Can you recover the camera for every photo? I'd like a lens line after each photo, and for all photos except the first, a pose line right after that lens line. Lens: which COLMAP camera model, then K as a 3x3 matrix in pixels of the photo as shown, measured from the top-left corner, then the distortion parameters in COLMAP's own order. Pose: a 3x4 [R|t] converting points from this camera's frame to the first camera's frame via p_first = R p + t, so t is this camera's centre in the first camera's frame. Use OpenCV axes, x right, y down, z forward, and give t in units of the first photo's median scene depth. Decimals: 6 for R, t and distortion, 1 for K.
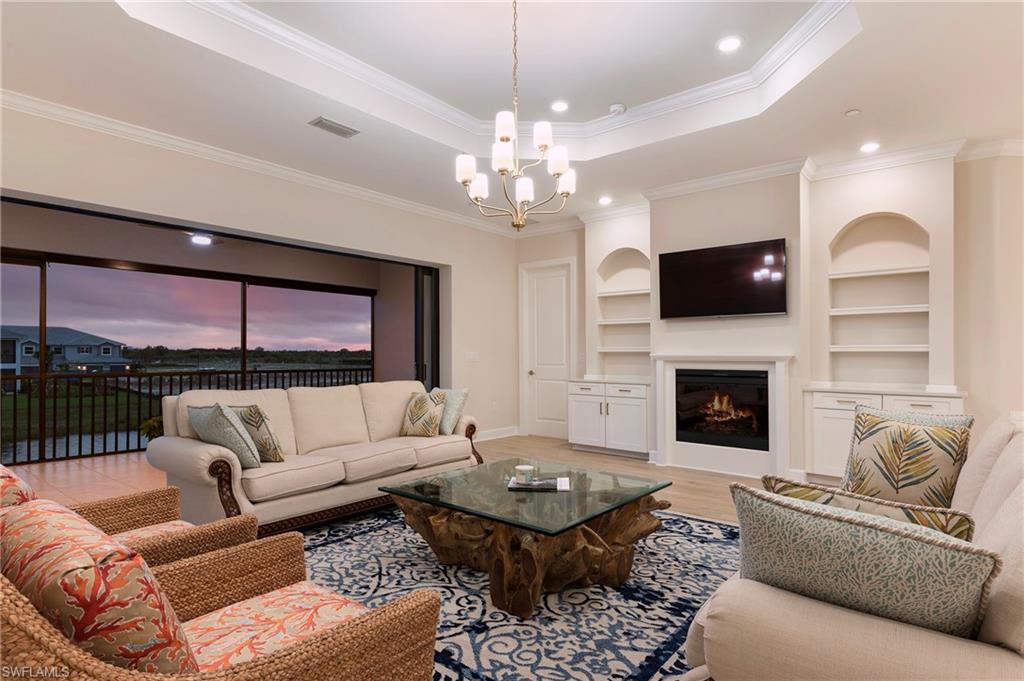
lens RADIAL K [[548.3, 0, 524.1], [0, 548.3, 350.8], [0, 0, 1]] dist [0.014065, 0.000705]
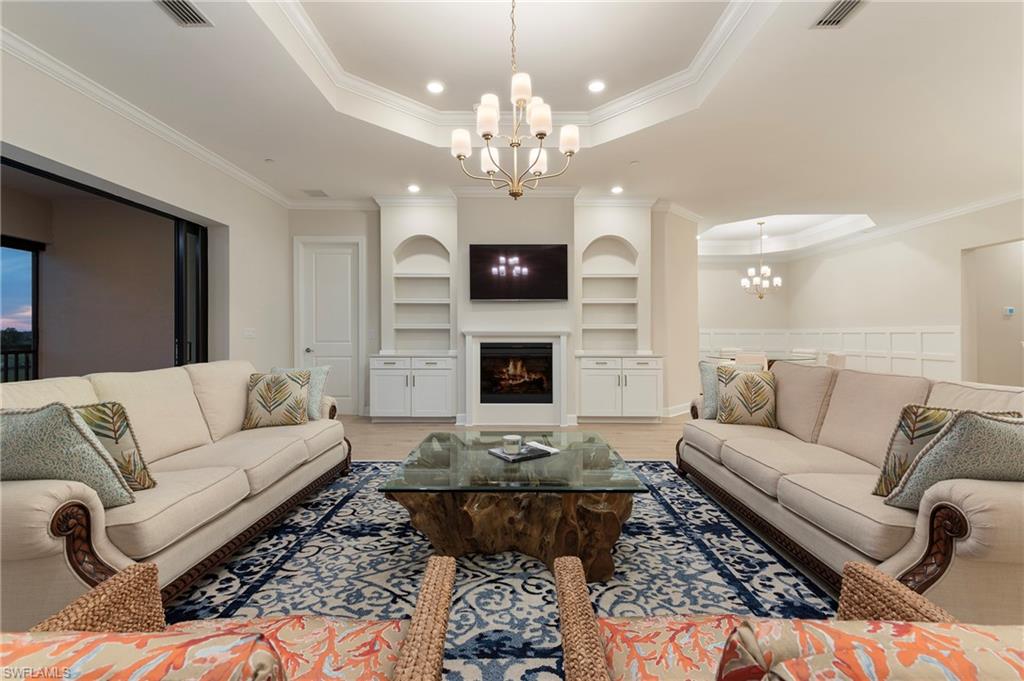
lens RADIAL K [[450.0, 0, 523.6], [0, 450.0, 330.5], [0, 0, 1]] dist [0.012338, -0.000812]
pose [[0.770089, 0.005718, 0.637911, -0.423108], [-0.002408, 0.999979, -0.006057, 0.019400], [-0.637932, 0.003128, 0.770086, 0.296202]]
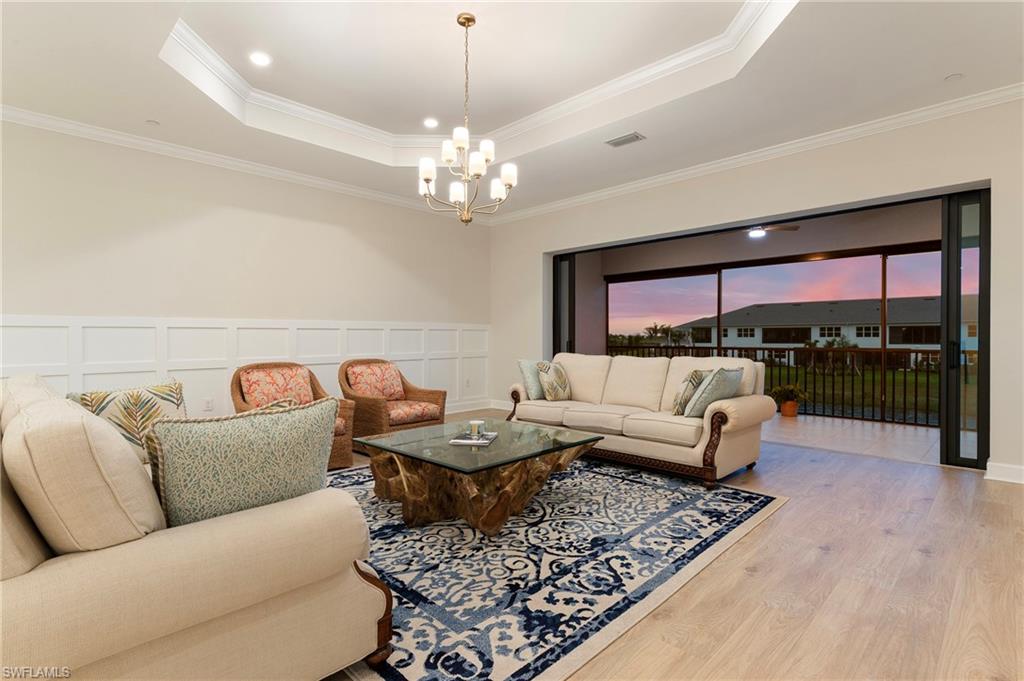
lens RADIAL K [[508.6, 0, 511.8], [0, 508.6, 342.4], [0, 0, 1]] dist [0.013164, 0.000084]
pose [[-0.108699, 0.008721, -0.994036, 0.903445], [0.007677, 0.999939, 0.007934, 0.028043], [0.994045, -0.006769, -0.108759, 0.998186]]
